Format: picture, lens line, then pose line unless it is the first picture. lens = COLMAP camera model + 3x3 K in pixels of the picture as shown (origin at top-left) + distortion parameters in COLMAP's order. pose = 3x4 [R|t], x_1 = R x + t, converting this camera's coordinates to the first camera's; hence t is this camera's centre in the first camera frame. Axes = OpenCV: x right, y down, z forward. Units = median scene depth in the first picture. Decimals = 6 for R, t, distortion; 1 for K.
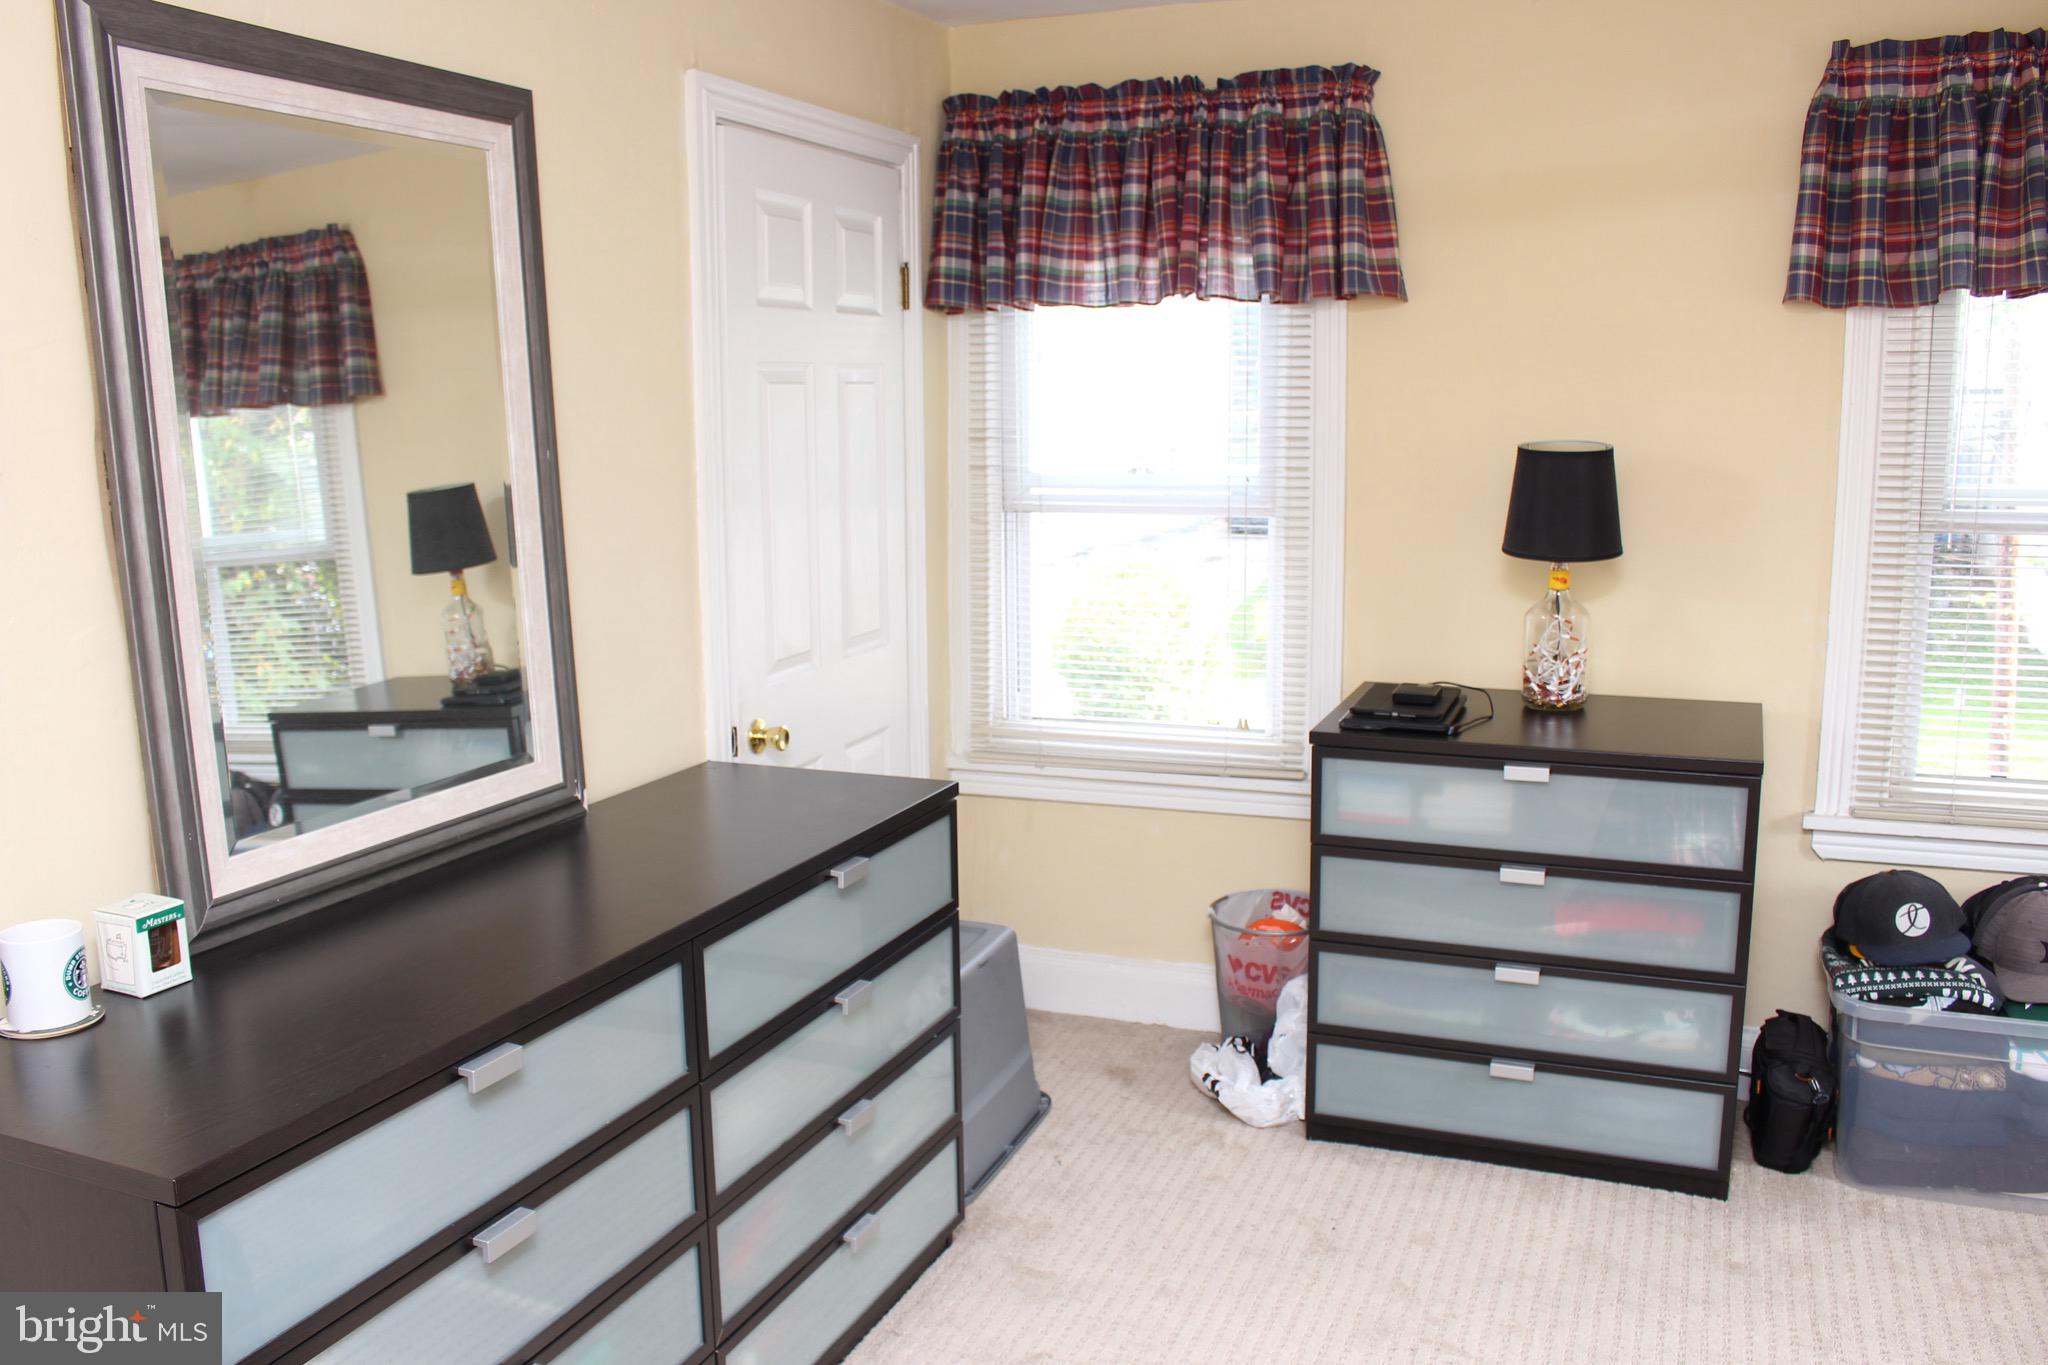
lens RADIAL K [[1772.9, 0, 1024.0], [0, 1772.9, 682.5], [0, 0, 1]] dist [-0.154940, 0.141512]
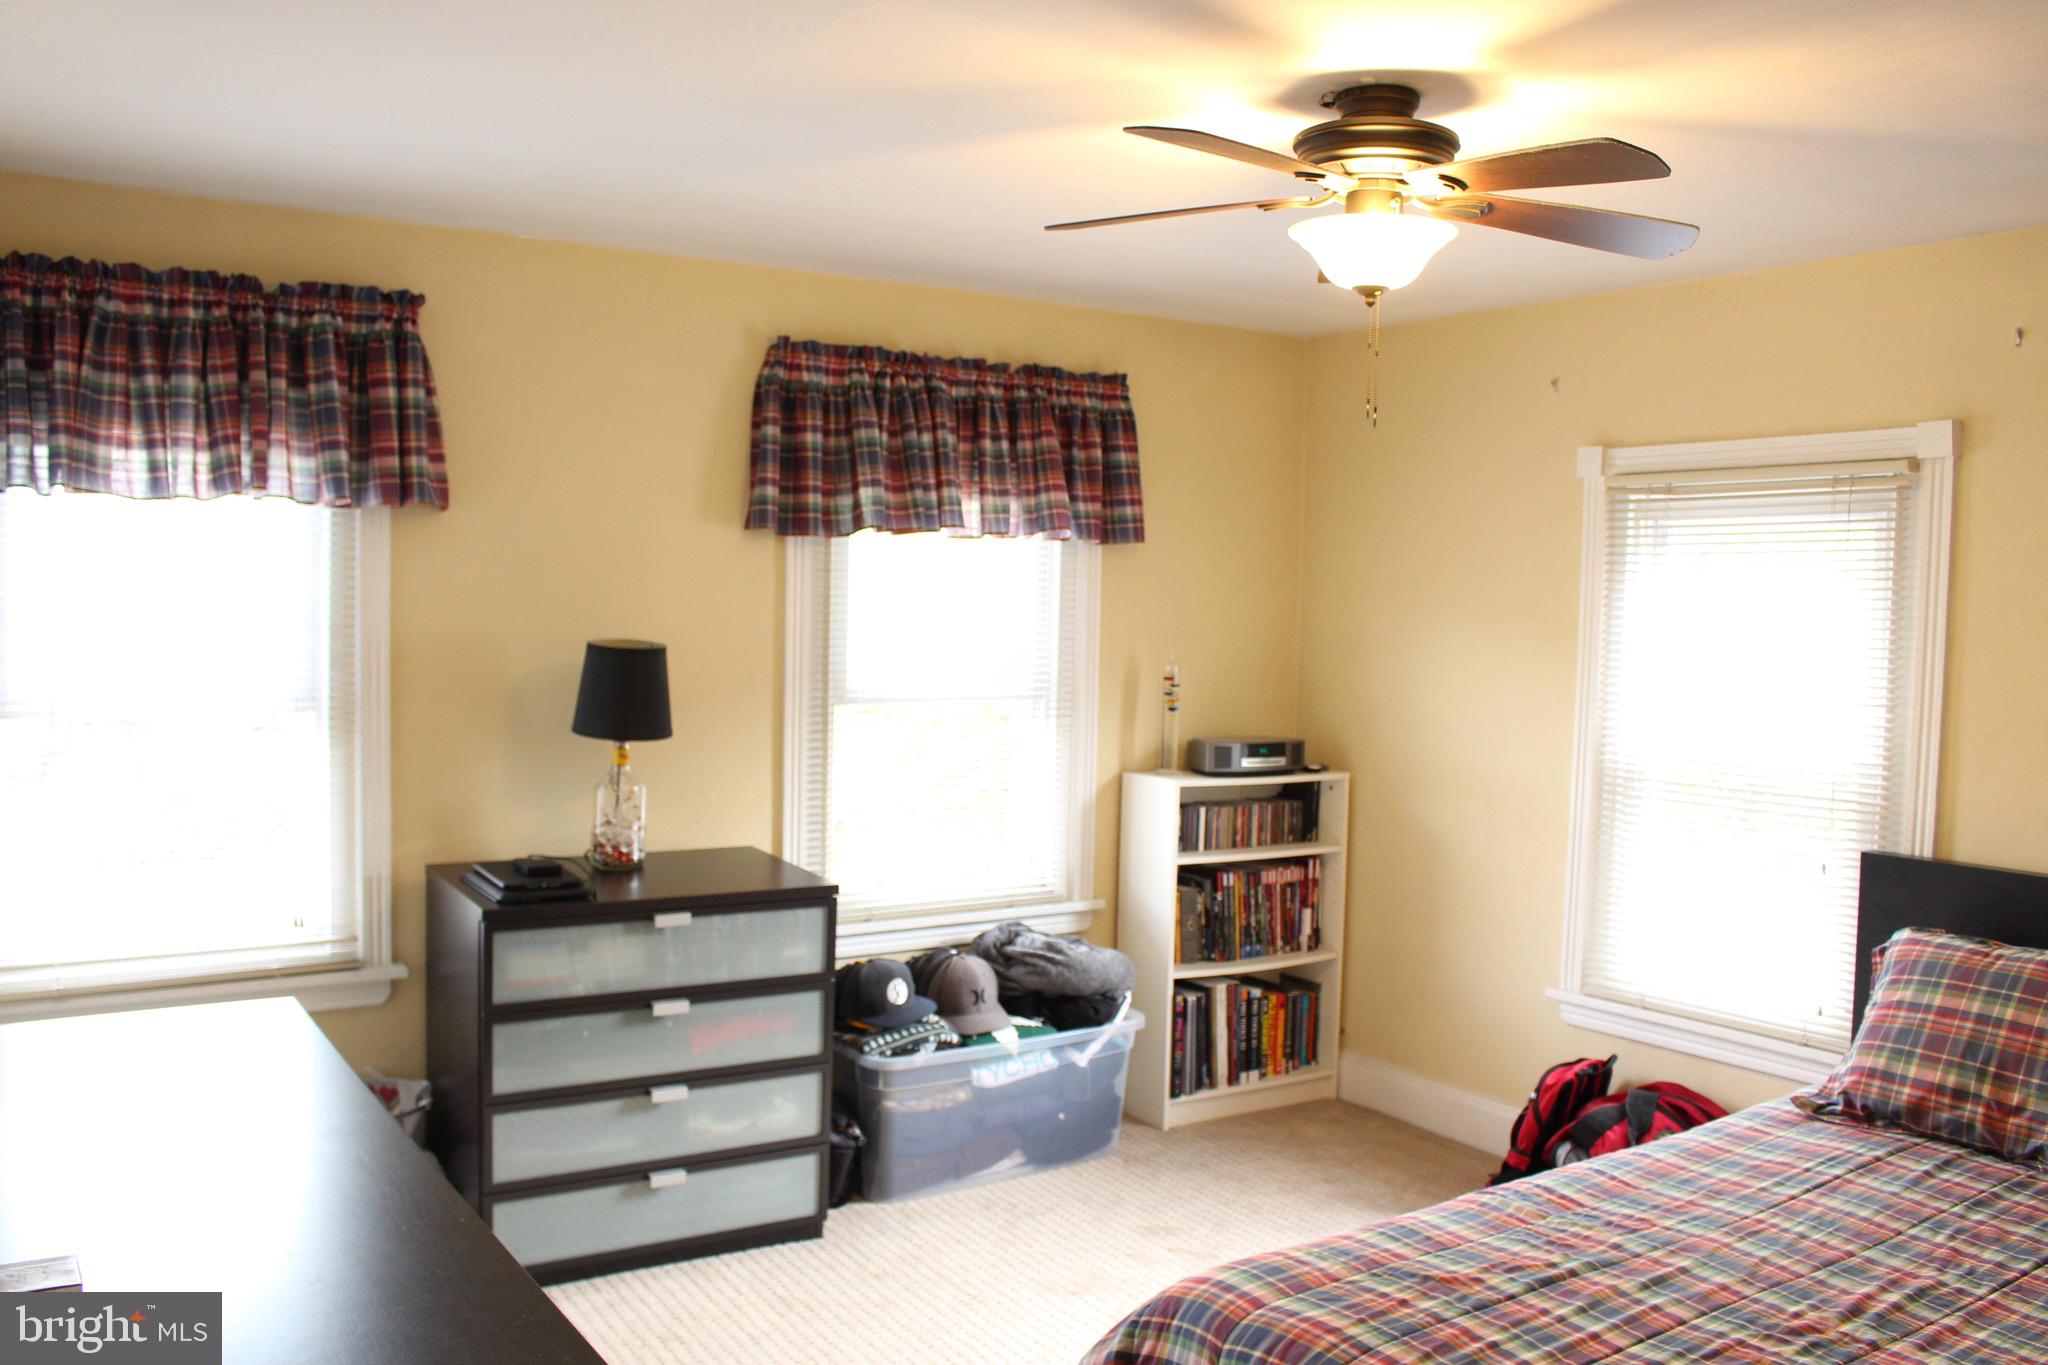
lens RADIAL K [[1772.9, 0, 1024.0], [0, 1772.9, 682.5], [0, 0, 1]] dist [-0.154940, 0.141512]
pose [[0.536706, -0.014214, 0.843649, -0.561176], [0.112586, 0.992124, -0.054909, -0.013660], [-0.836224, 0.124453, 0.534079, 0.145583]]
